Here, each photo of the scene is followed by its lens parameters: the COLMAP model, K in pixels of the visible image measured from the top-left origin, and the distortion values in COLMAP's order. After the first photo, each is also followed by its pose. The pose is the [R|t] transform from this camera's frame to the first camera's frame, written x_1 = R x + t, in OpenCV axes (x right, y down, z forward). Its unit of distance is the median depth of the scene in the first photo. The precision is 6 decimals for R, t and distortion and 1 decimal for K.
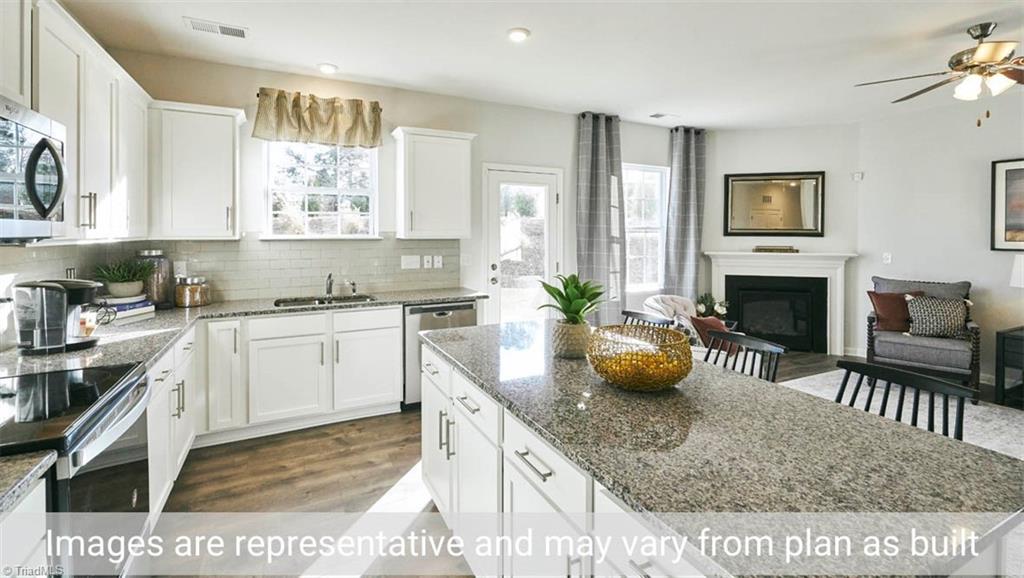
lens RADIAL K [[460.0, 0, 516.0], [0, 460.0, 235.5], [0, 0, 1]] dist [-0.004040, 0.003124]
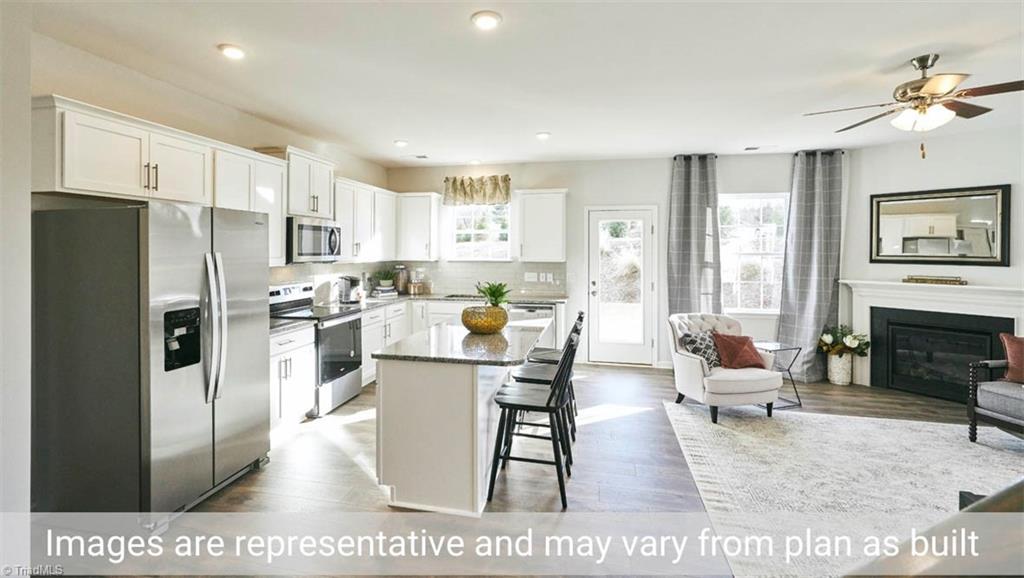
lens RADIAL K [[460.0, 0, 492.6], [0, 460.0, 250.6], [0, 0, 1]] dist [-0.004040, 0.003124]
pose [[0.769255, 0.001658, -0.638940, 0.668428], [-0.005520, 0.999977, -0.004051, -0.022470], [0.638918, 0.006643, 0.769246, -0.251019]]
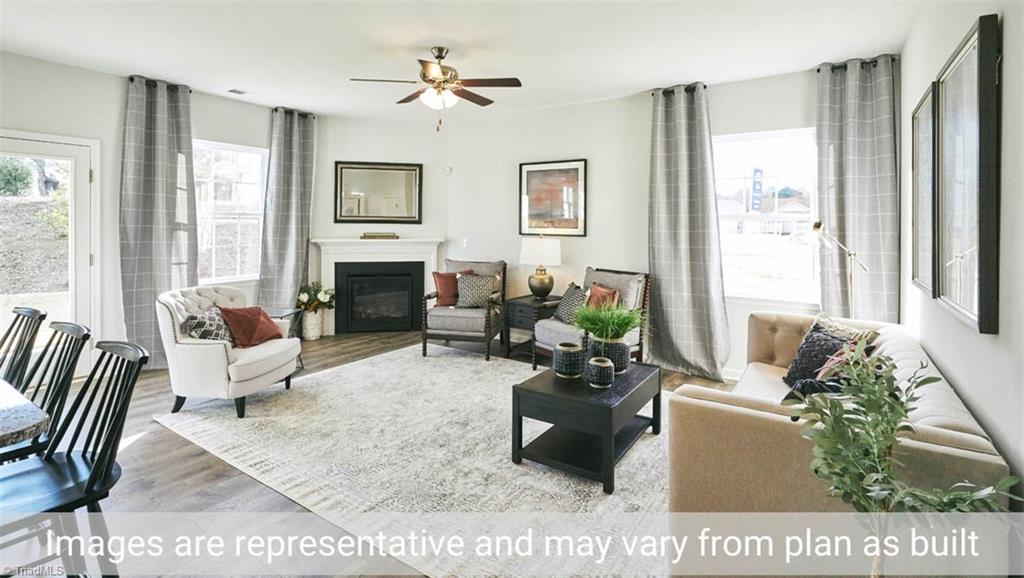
lens RADIAL K [[483.9, 0, 506.6], [0, 483.9, 225.7], [0, 0, 1]] dist [0.002101, 0.000899]
pose [[0.873843, 0.001736, 0.486206, 0.391866], [-0.003521, 0.999990, 0.002758, 0.003880], [-0.486196, -0.004122, 0.873840, -0.141242]]
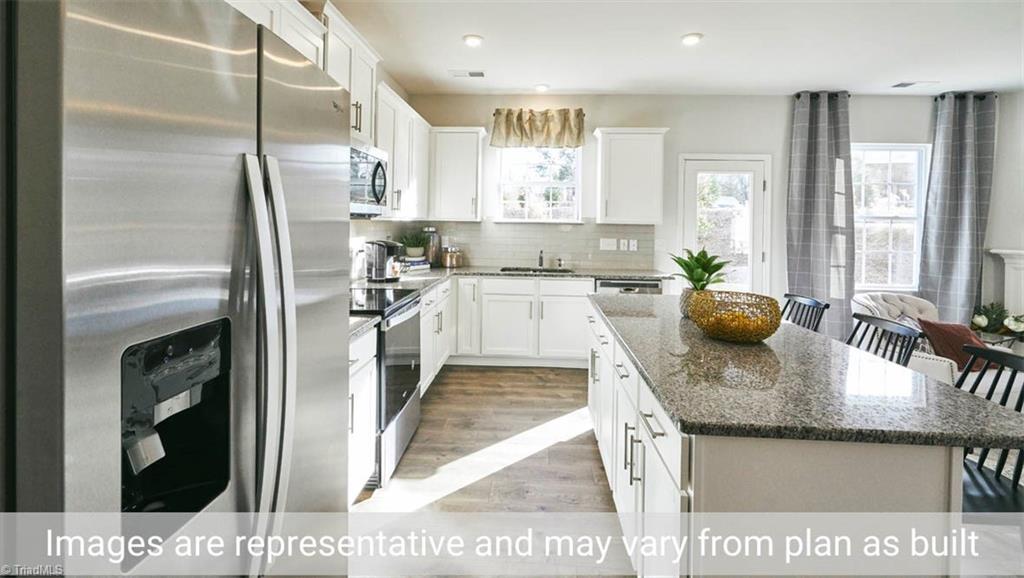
lens RADIAL K [[460.0, 0, 502.8], [0, 460.0, 223.5], [0, 0, 1]] dist [-0.004040, 0.003124]
pose [[0.862133, 0.016005, -0.506429, 0.131519], [-0.019434, 0.999810, -0.001485, 0.013508], [0.506309, 0.011122, 0.862281, -0.130028]]
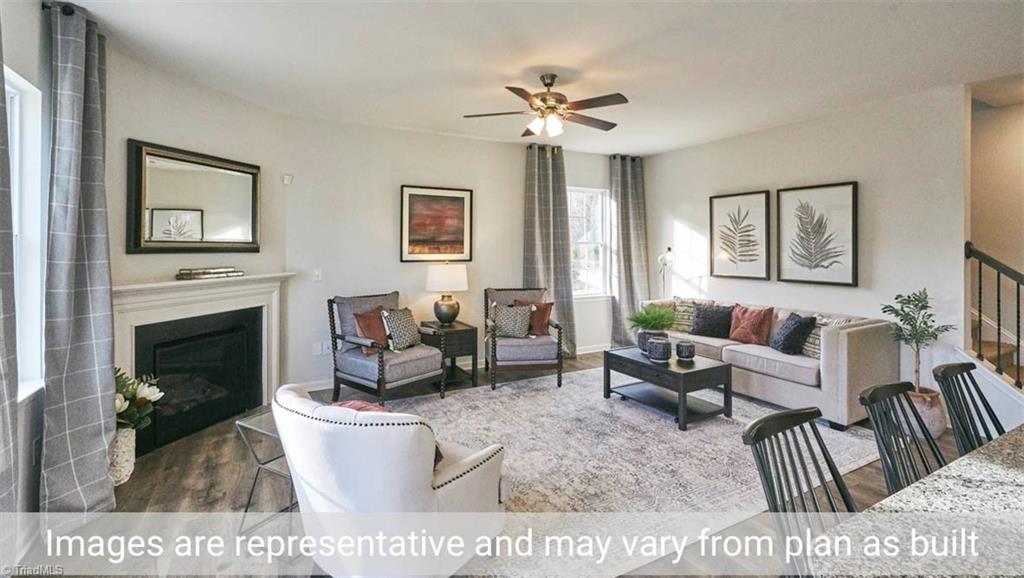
lens RADIAL K [[460.0, 0, 505.9], [0, 460.0, 254.9], [0, 0, 1]] dist [-0.004040, 0.003124]
pose [[-0.055315, -0.019937, 0.998270, -0.143291], [0.005835, 0.999777, 0.020290, -0.008798], [-0.998452, 0.006948, -0.055187, 0.863985]]
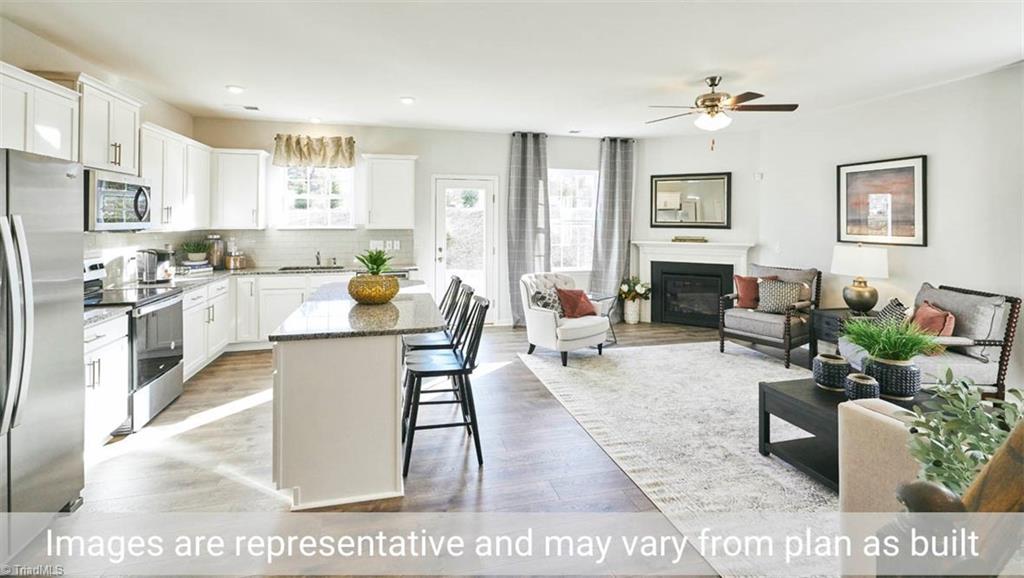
lens RADIAL K [[460.0, 0, 504.6], [0, 460.0, 216.3], [0, 0, 1]] dist [-0.004040, 0.003124]
pose [[0.975148, 0.000982, -0.221551, 0.508282], [-0.004232, 0.999890, -0.014195, -0.014139], [0.221512, 0.014780, 0.975046, -0.338640]]
